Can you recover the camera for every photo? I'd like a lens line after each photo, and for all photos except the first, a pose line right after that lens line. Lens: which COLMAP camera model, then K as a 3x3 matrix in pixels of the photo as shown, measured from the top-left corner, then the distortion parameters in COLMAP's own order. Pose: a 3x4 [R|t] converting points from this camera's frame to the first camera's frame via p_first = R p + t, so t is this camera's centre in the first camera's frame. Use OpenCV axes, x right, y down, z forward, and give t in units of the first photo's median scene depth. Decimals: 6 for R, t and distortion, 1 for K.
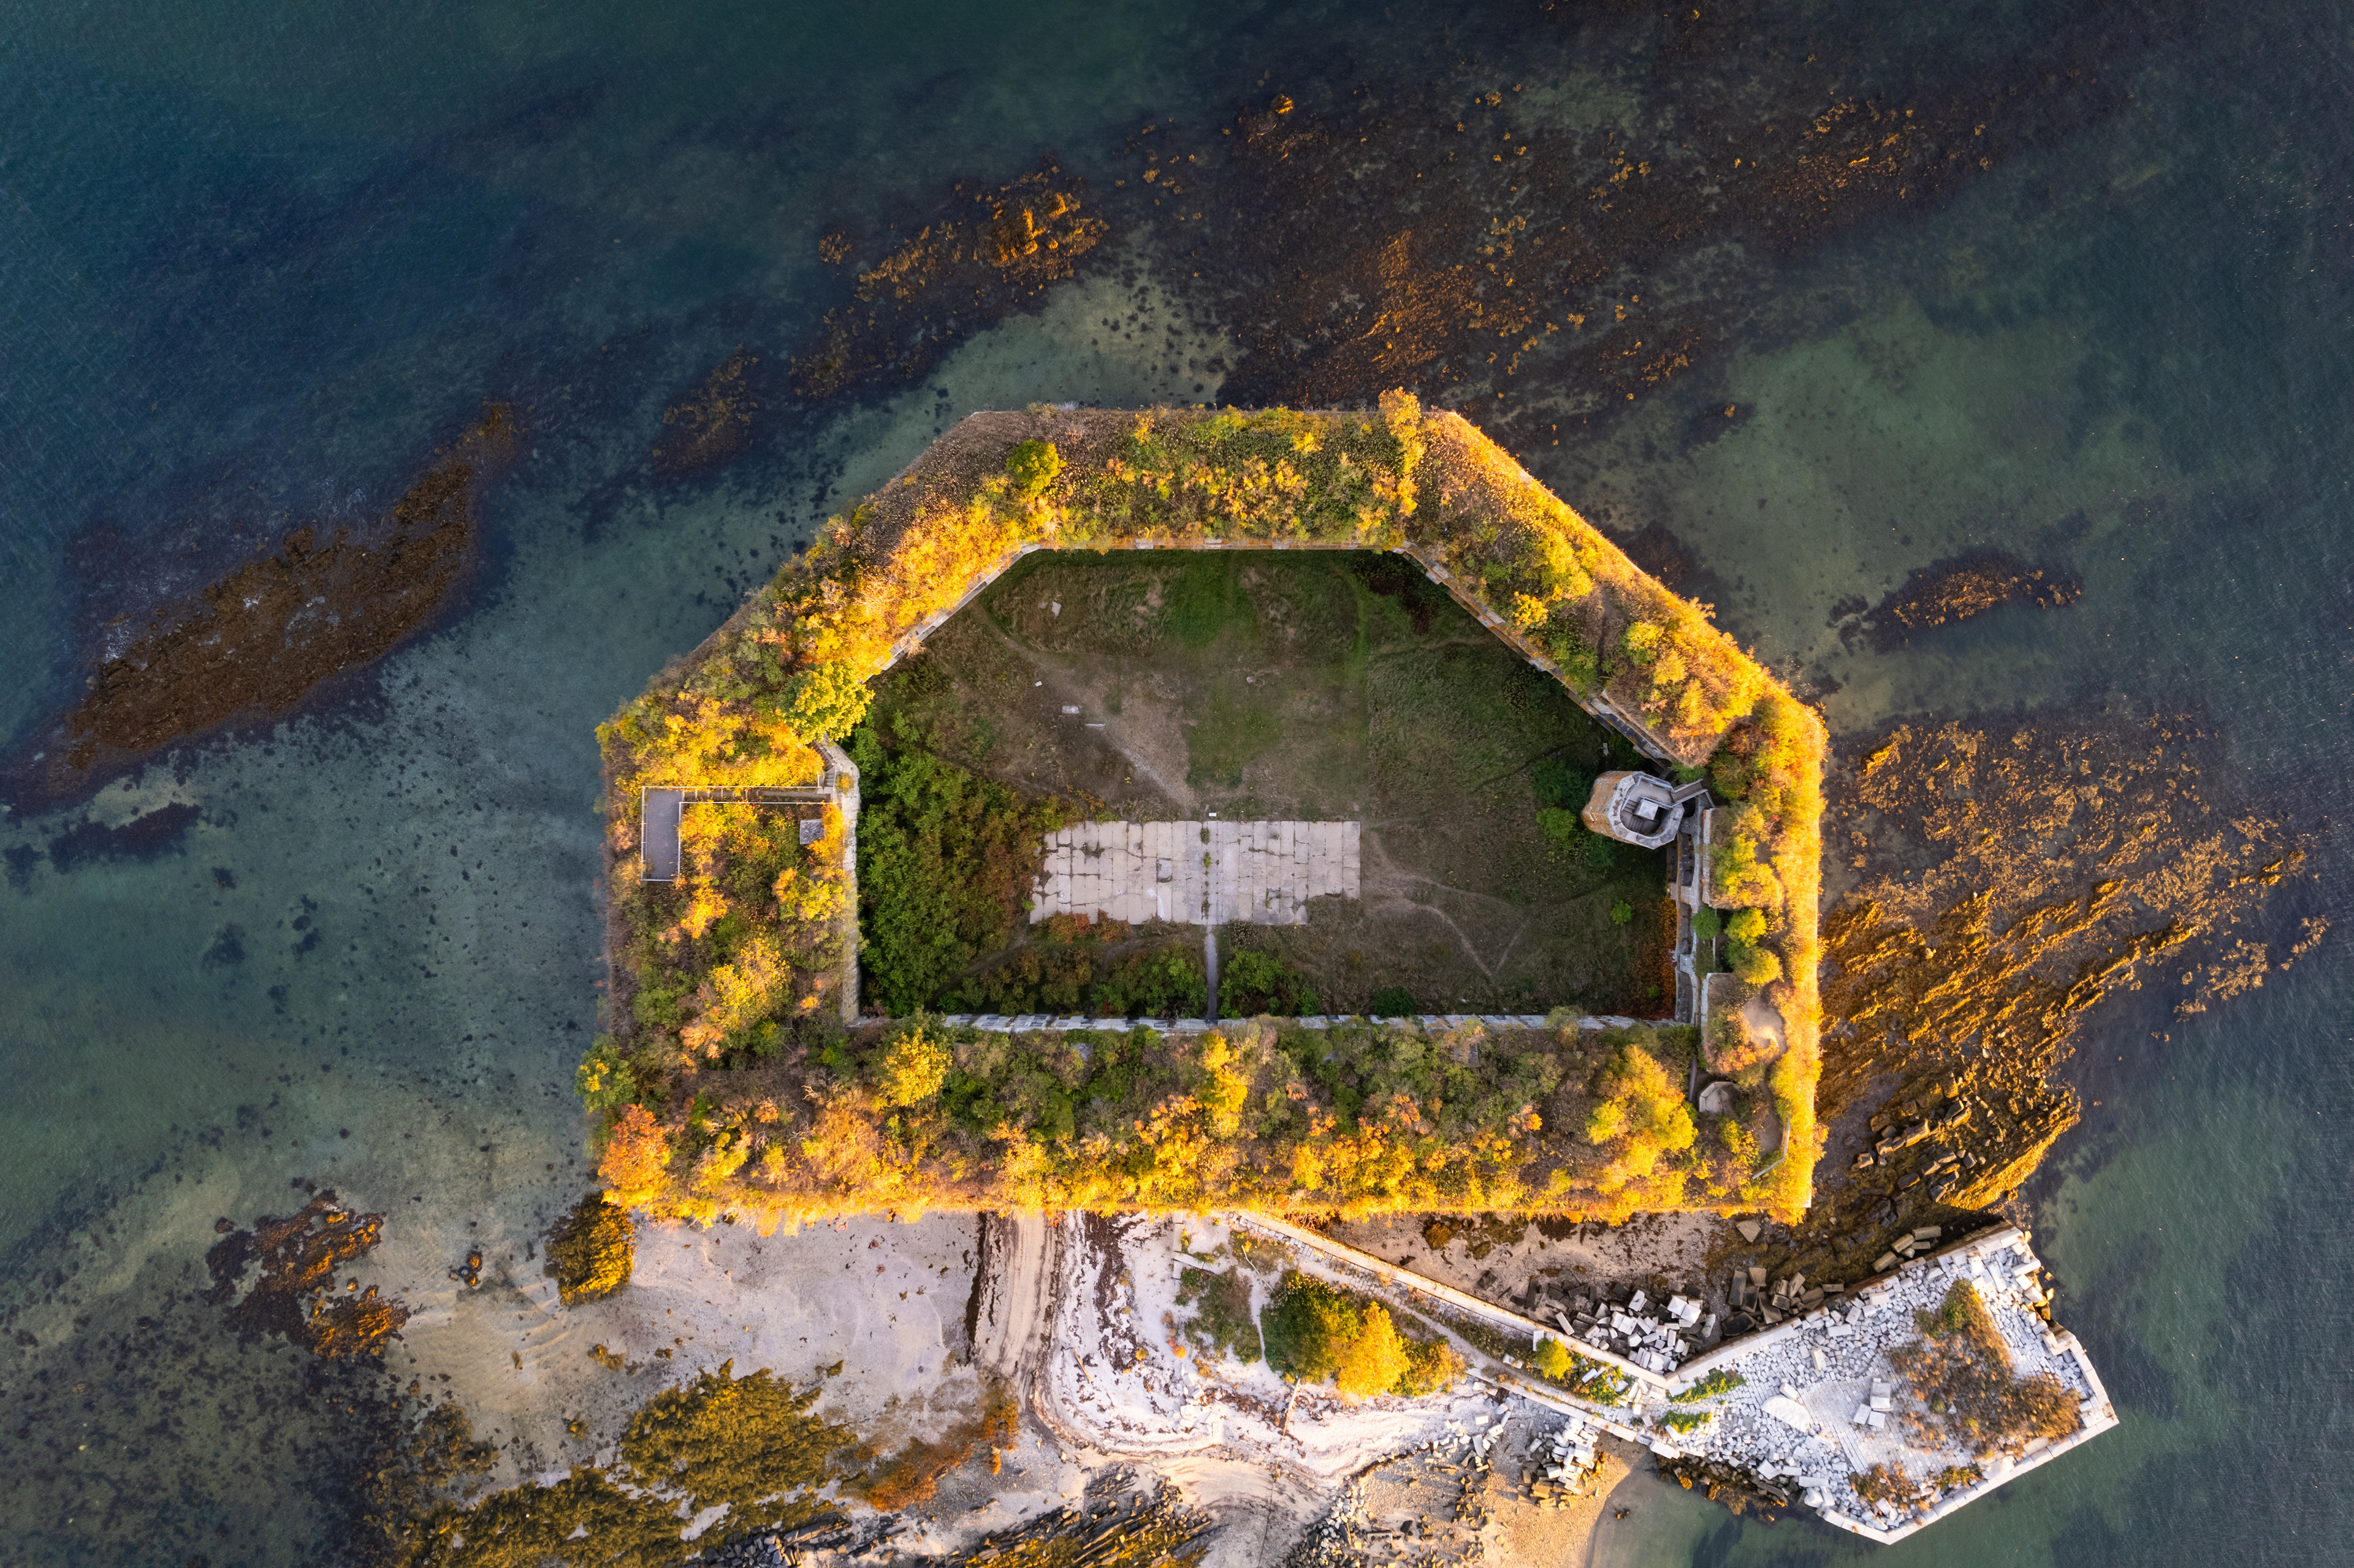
lens RADIAL K [[1511.7, 0, 1177.0], [0, 1511.7, 784.0], [0, 0, 1]] dist [-0.093357, 0.089449]
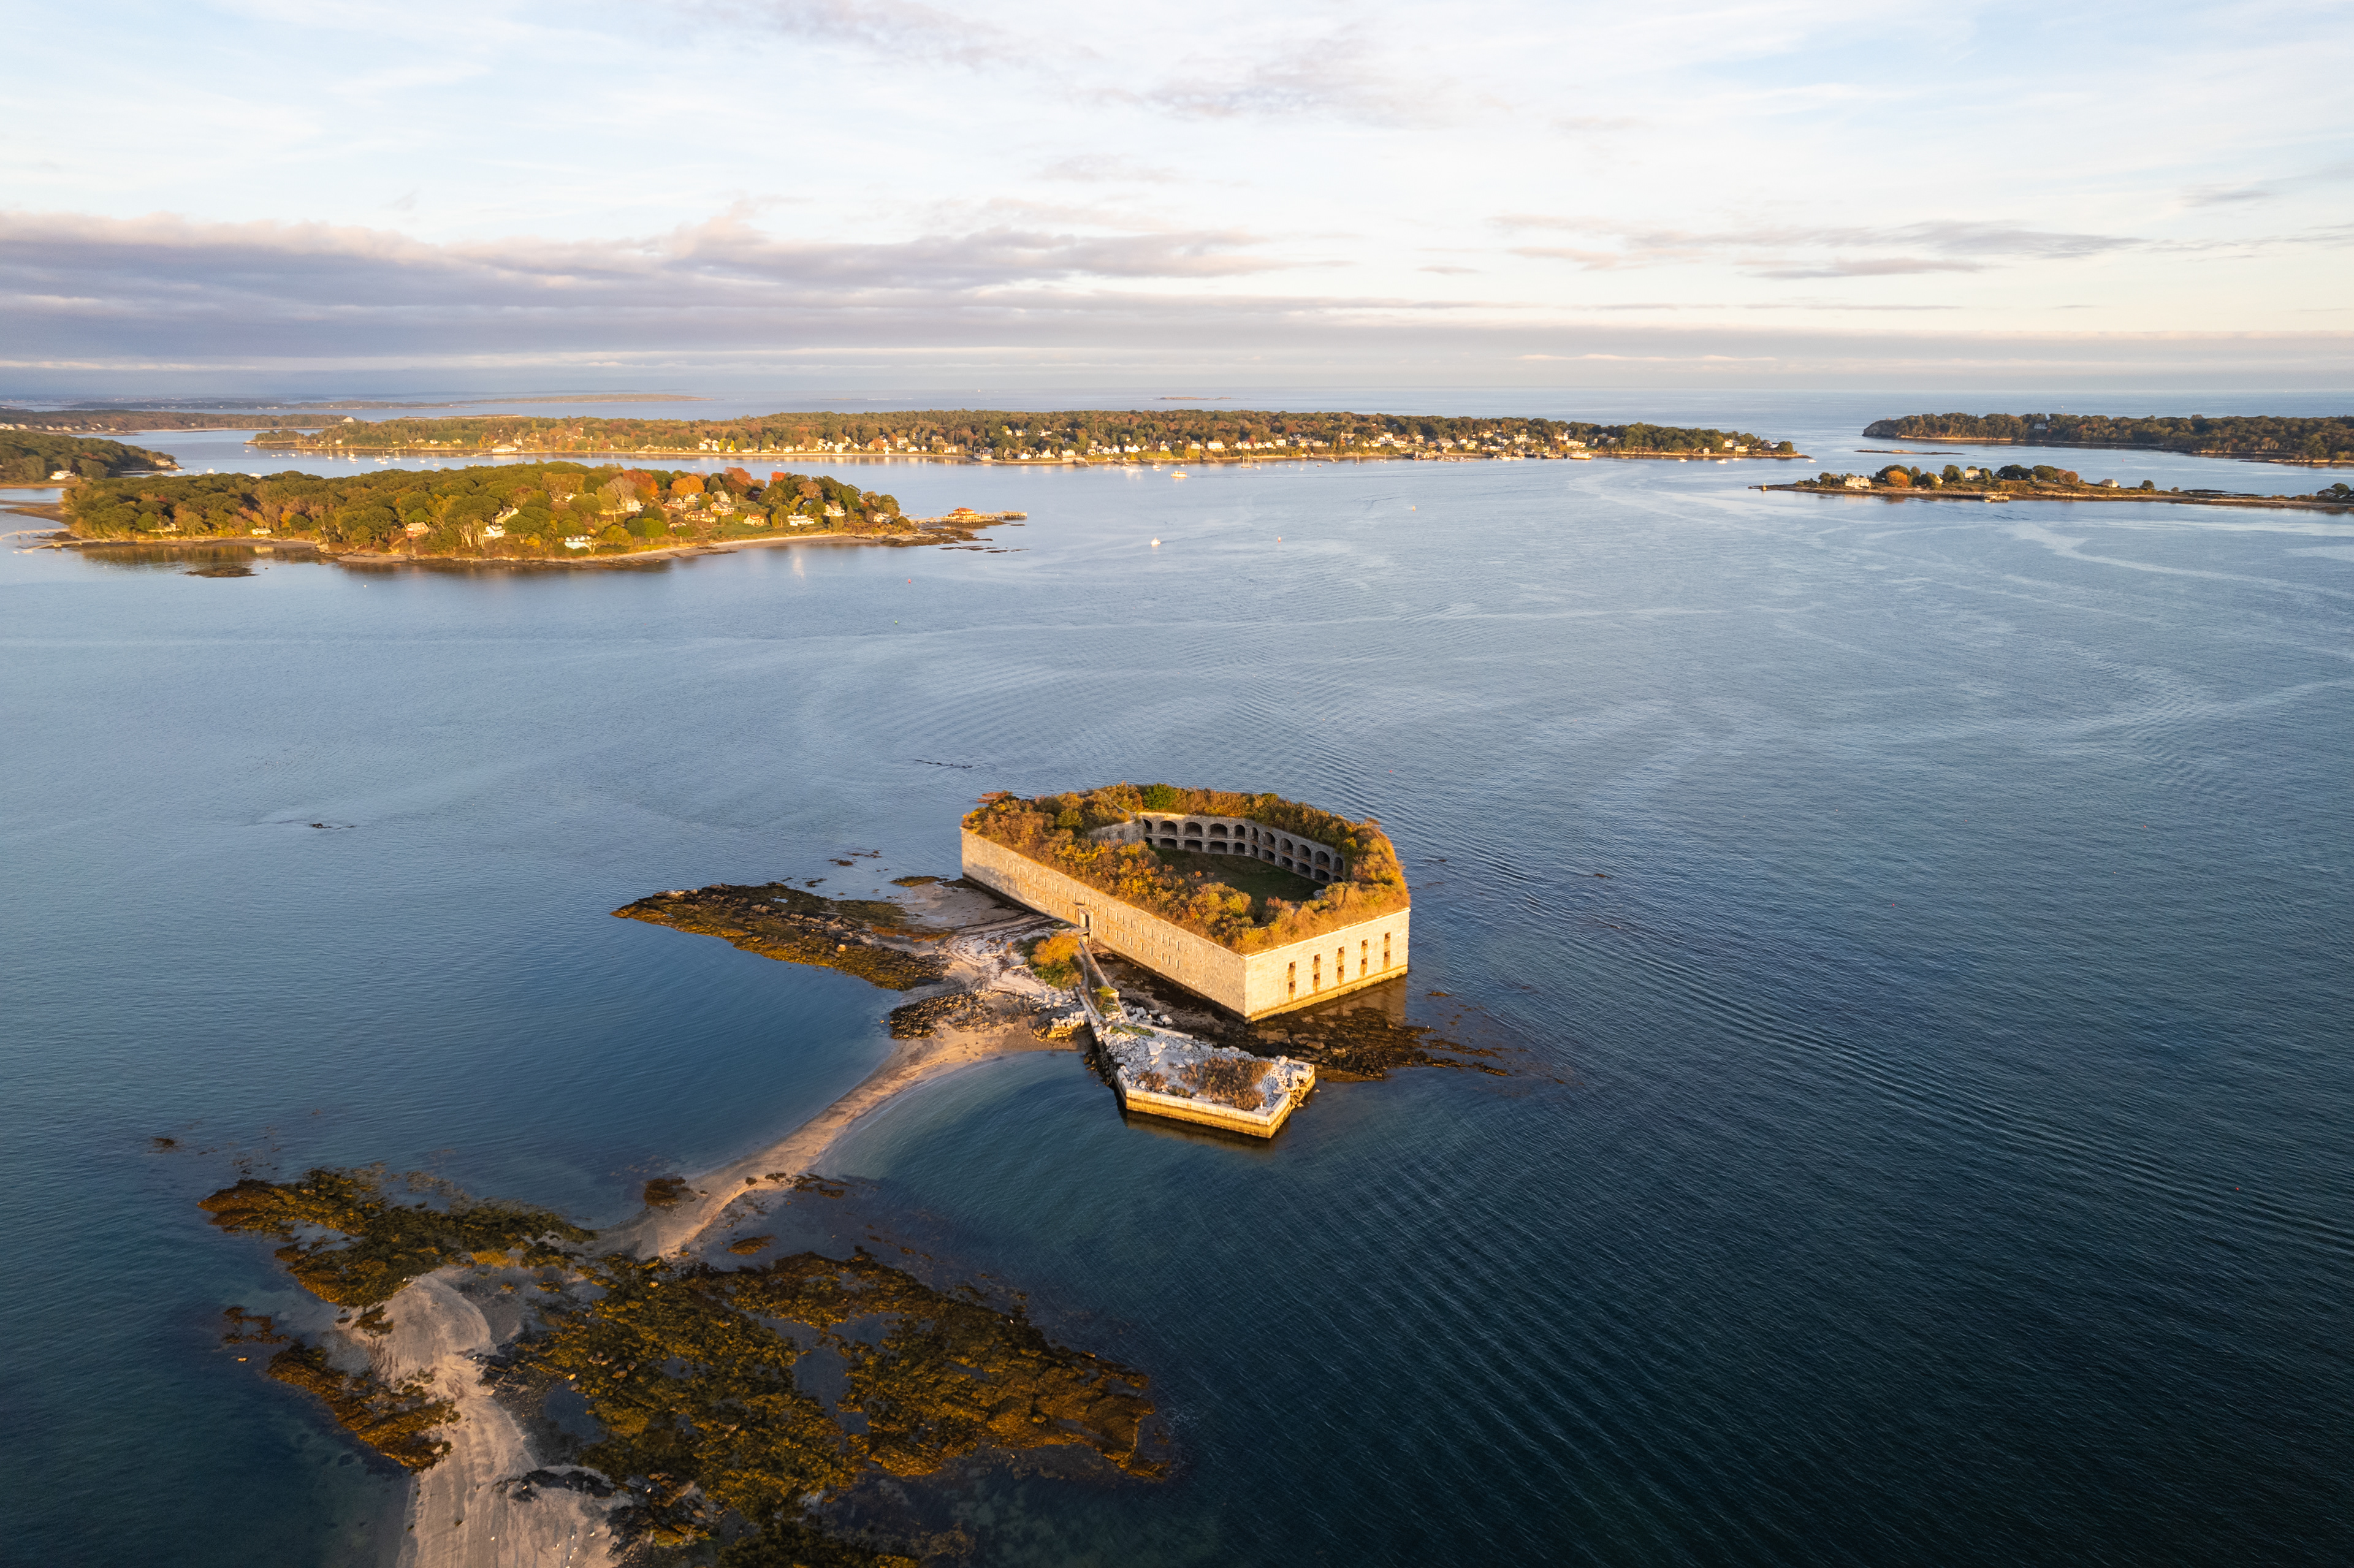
lens RADIAL K [[1511.7, 0, 1177.0], [0, 1511.7, 784.0], [0, 0, 1]] dist [-0.093357, 0.089449]
pose [[0.607274, 0.209888, -0.766267, 1.761922], [-0.794407, 0.146291, -0.589505, 1.431281], [-0.011632, 0.966719, 0.255575, 0.210898]]
